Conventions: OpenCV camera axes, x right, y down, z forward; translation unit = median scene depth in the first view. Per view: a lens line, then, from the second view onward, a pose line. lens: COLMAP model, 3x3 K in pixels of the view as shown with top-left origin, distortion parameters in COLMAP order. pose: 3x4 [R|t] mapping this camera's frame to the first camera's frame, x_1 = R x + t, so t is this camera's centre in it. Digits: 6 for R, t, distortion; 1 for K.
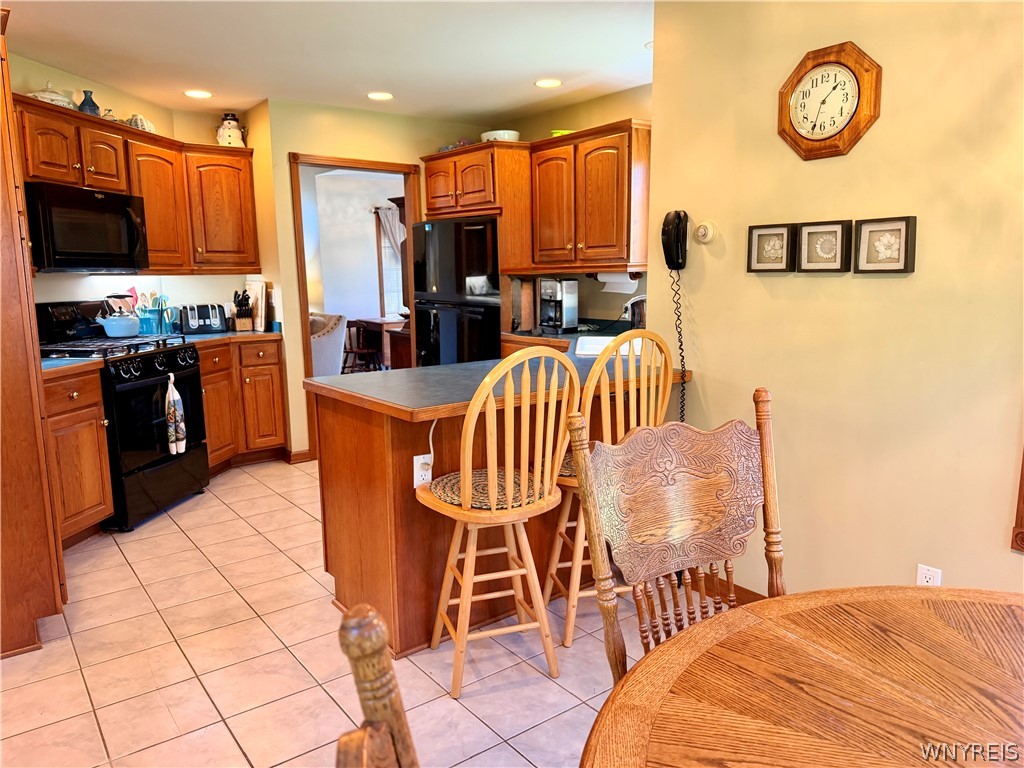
lens RADIAL K [[719.2, 0, 517.4], [0, 719.2, 384.4], [0, 0, 1]] dist [0.064701, -0.086045]
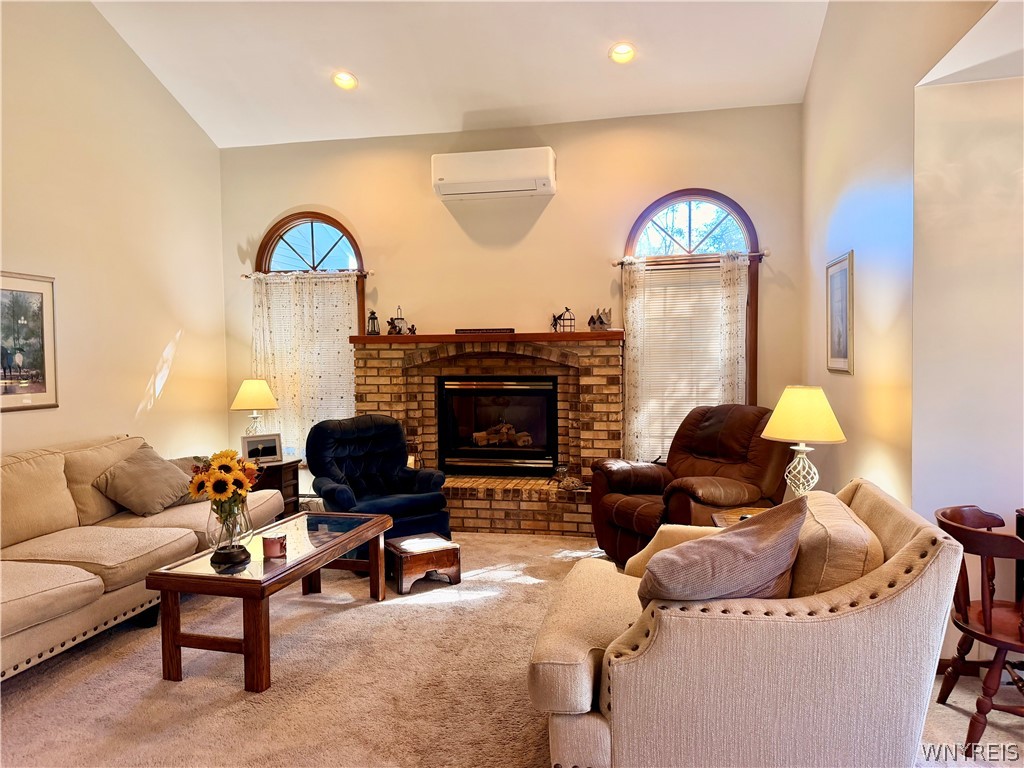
lens RADIAL K [[719.2, 0, 485.4], [0, 719.2, 390.8], [0, 0, 1]] dist [0.064701, -0.086045]
pose [[0.629191, 0.043425, -0.776037, -0.298044], [-0.112190, 0.993056, -0.035392, -0.244830], [0.769111, 0.109332, 0.629694, 1.439358]]
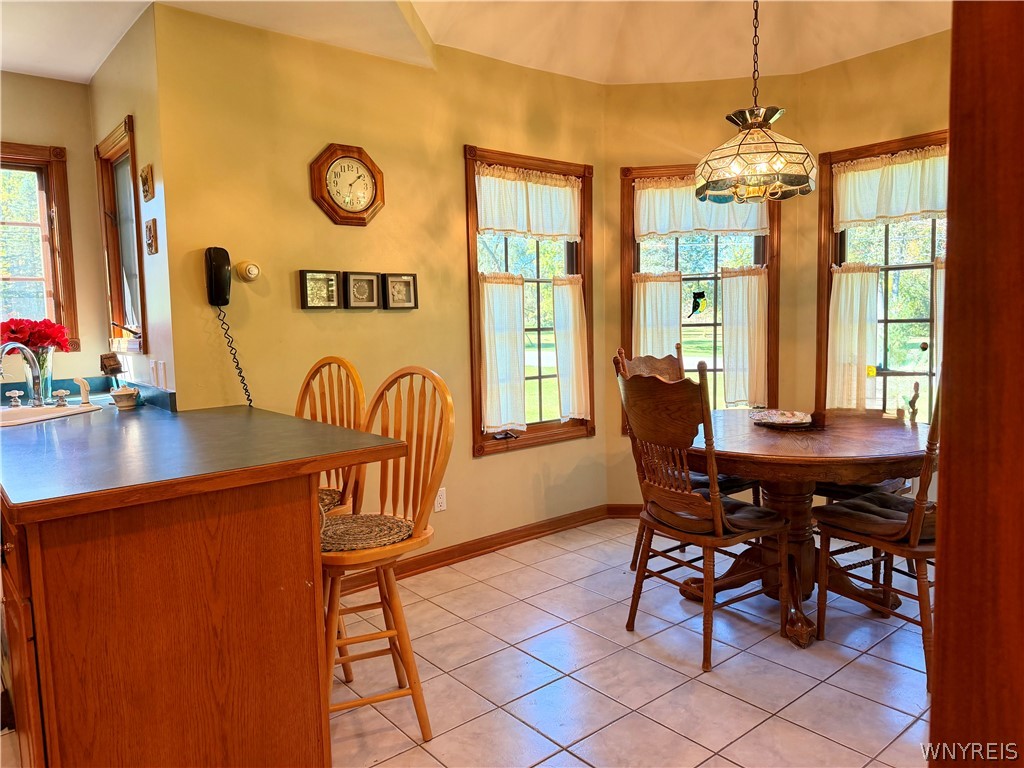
lens RADIAL K [[719.2, 0, 508.7], [0, 719.2, 380.6], [0, 0, 1]] dist [0.064701, -0.086045]
pose [[-0.035465, -0.081269, 0.996061, -0.607940], [0.170406, 0.981600, 0.086157, -0.059822], [-0.984736, 0.172790, -0.020963, 0.503138]]
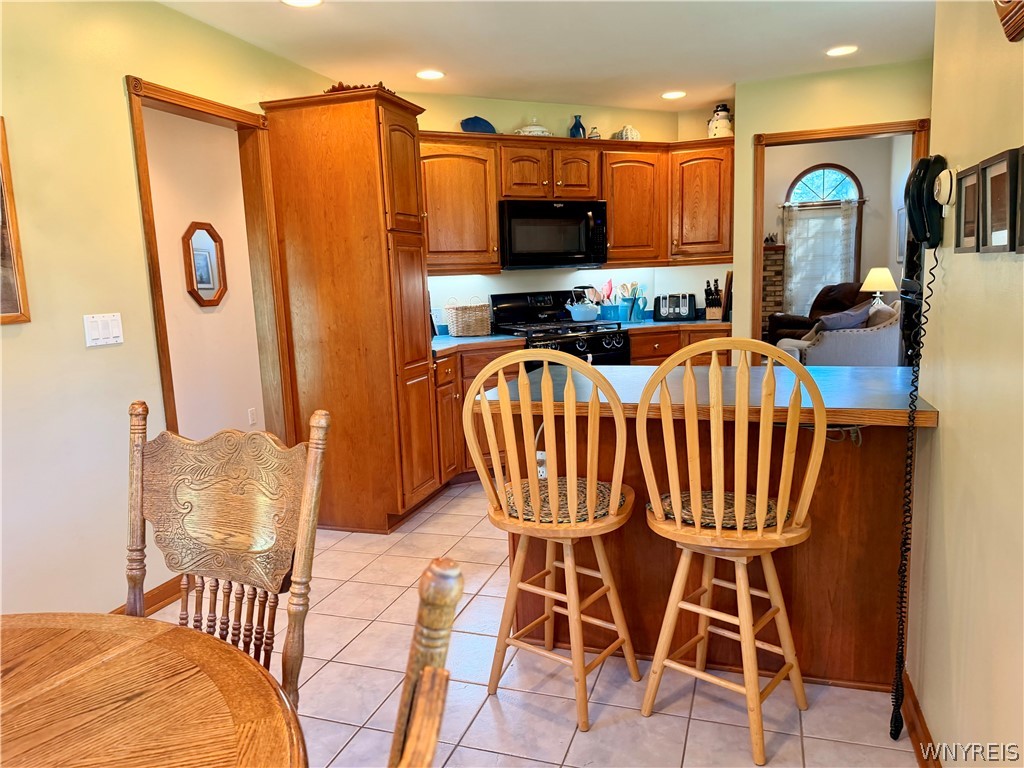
lens RADIAL K [[719.2, 0, 517.0], [0, 719.2, 394.4], [0, 0, 1]] dist [0.064701, -0.086045]
pose [[0.560825, 0.125109, -0.818427, 0.429609], [-0.096393, 0.991661, 0.085538, -0.040766], [0.822304, 0.030919, 0.568208, 0.266851]]
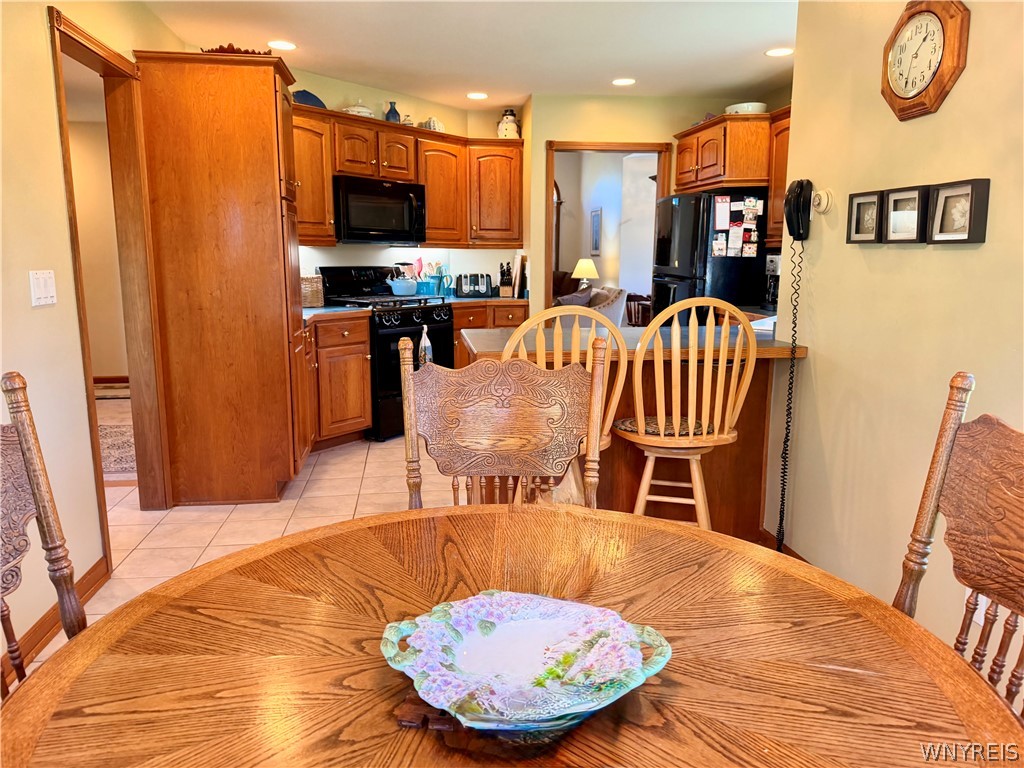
lens RADIAL K [[719.2, 0, 515.8], [0, 719.2, 385.1], [0, 0, 1]] dist [0.064701, -0.086045]
pose [[0.871450, 0.100866, -0.480001, 0.290269], [-0.087845, 0.994899, 0.049581, 0.013521], [0.482554, -0.001042, 0.875866, -0.024575]]
